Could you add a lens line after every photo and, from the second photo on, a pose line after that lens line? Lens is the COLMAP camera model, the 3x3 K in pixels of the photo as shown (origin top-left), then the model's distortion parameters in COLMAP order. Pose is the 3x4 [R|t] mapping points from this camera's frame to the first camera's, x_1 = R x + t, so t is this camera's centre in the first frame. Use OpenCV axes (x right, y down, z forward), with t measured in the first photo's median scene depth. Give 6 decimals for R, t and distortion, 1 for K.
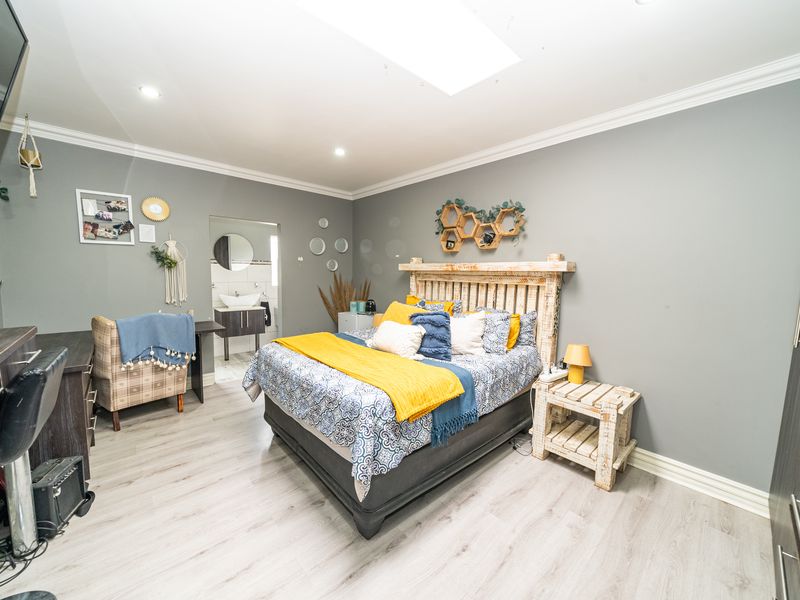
lens RADIAL K [[310.4, 0, 396.7], [0, 310.4, 300.3], [0, 0, 1]] dist [-0.002563, 0.000047]
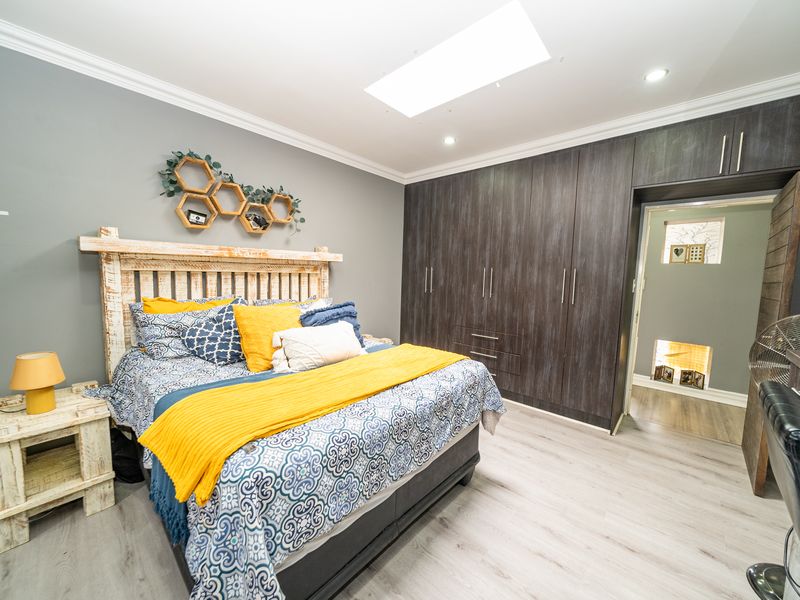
lens RADIAL K [[310.4, 0, 396.5], [0, 310.4, 302.5], [0, 0, 1]] dist [-0.002563, 0.000047]
pose [[-0.101558, -0.116675, 0.987964, -0.652253], [0.062633, 0.990379, 0.123398, -0.057179], [-0.992856, 0.074411, -0.093273, 0.730268]]
